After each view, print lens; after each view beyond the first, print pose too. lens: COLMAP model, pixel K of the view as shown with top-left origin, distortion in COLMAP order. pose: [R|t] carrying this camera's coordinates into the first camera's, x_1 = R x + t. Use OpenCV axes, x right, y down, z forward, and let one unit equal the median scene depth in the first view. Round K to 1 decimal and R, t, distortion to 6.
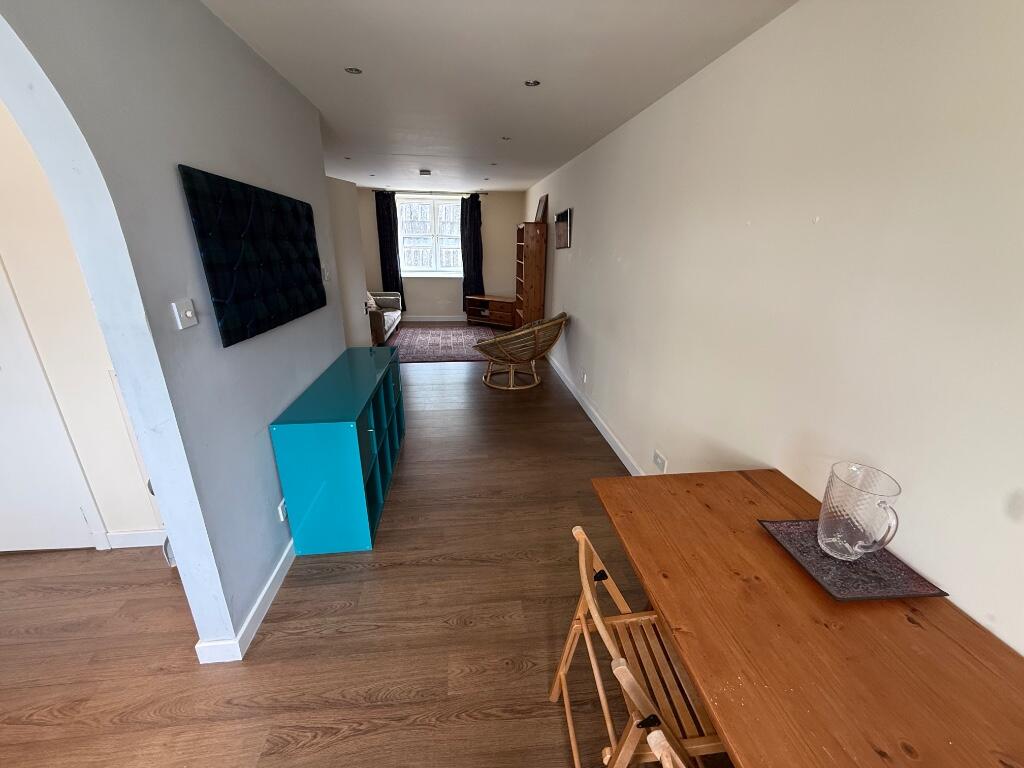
lens RADIAL K [[411.5, 0, 512.0], [0, 411.5, 384.0], [0, 0, 1]] dist [0.008311, 0.000122]
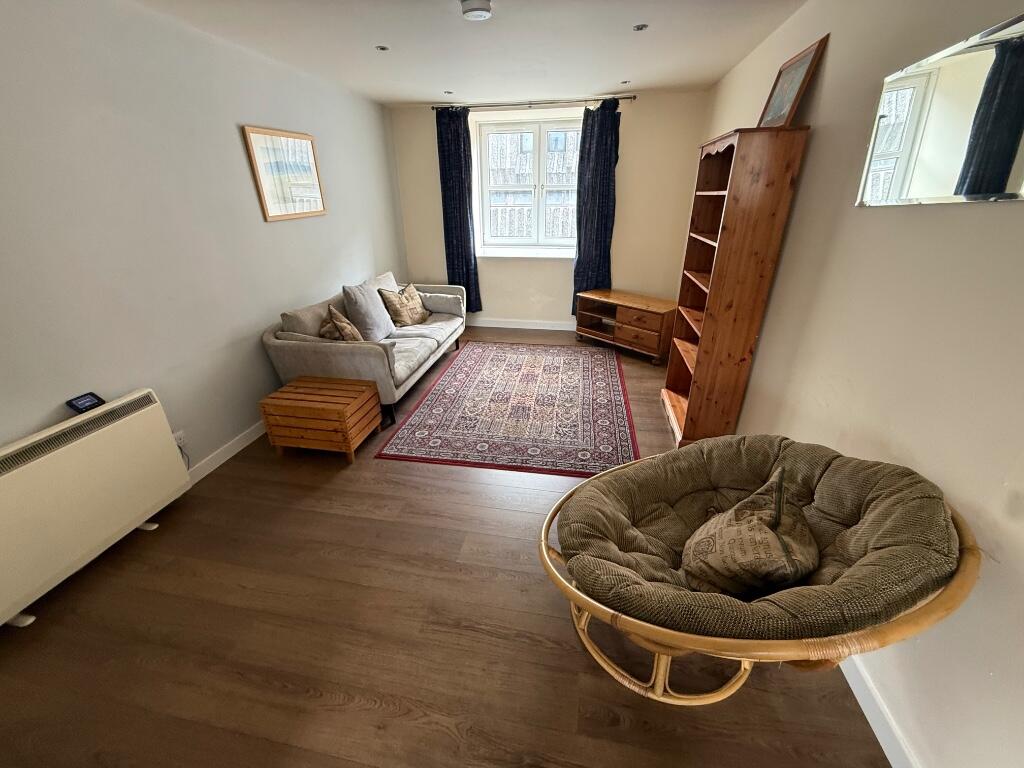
lens RADIAL K [[411.5, 0, 512.0], [0, 411.5, 384.0], [0, 0, 1]] dist [0.008311, 0.000122]
pose [[0.954085, 0.102258, -0.281540, -0.025023], [-0.076705, 0.991990, 0.100361, -0.145039], [0.289548, -0.074157, 0.954287, 0.435250]]
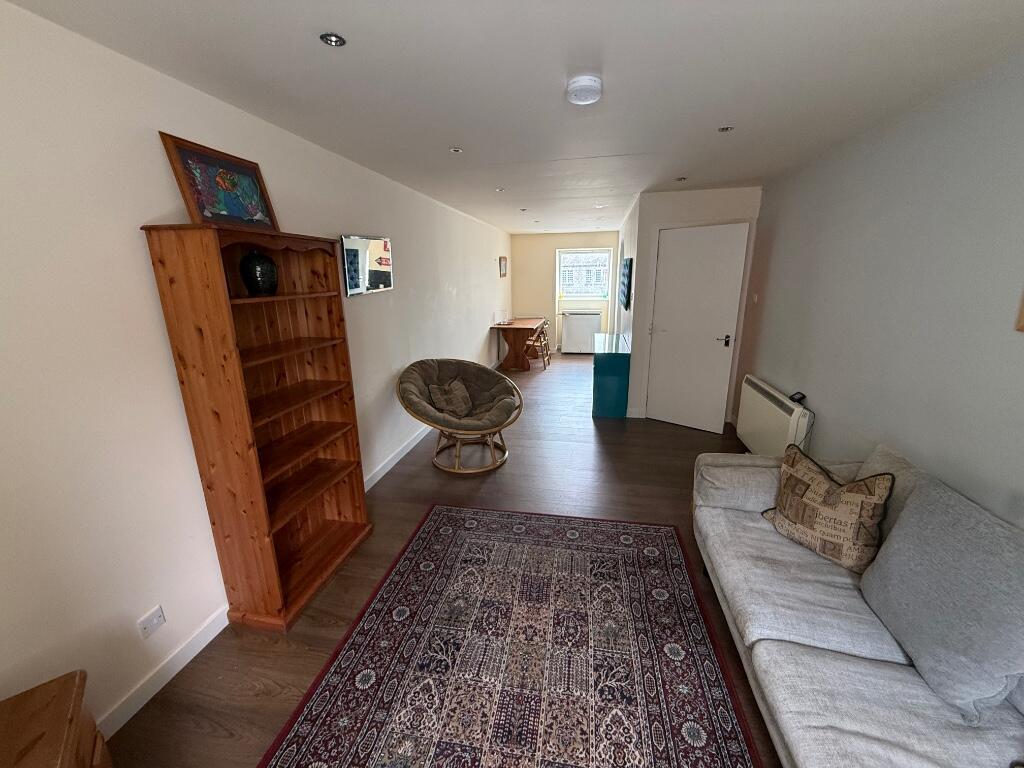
lens RADIAL K [[411.5, 0, 512.0], [0, 411.5, 384.0], [0, 0, 1]] dist [0.008311, 0.000122]
pose [[-0.951270, -0.078283, 0.298257, -0.194394], [0.106317, 0.824664, 0.555541, -0.357498], [-0.289451, 0.560179, -0.776156, 0.993051]]
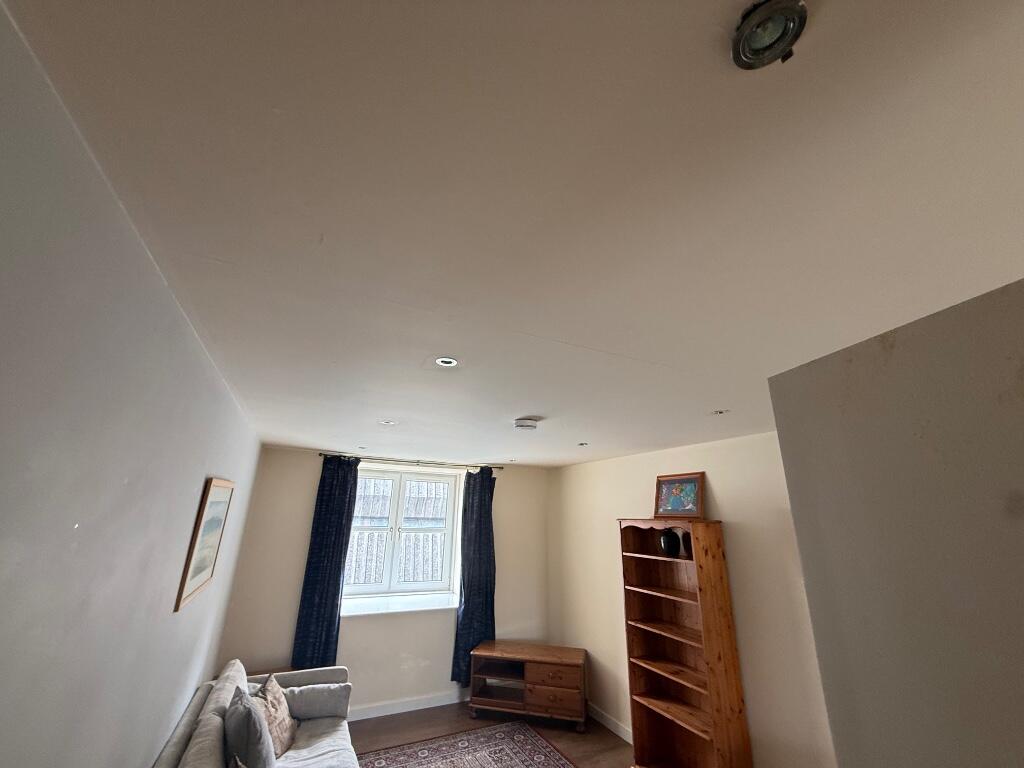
lens RADIAL K [[411.5, 0, 512.0], [0, 411.5, 384.0], [0, 0, 1]] dist [0.008311, 0.000122]
pose [[0.940515, 0.110756, 0.321193, -0.276597], [0.104632, 0.805003, -0.583971, -0.184239], [-0.323240, 0.582840, 0.745529, 0.426729]]
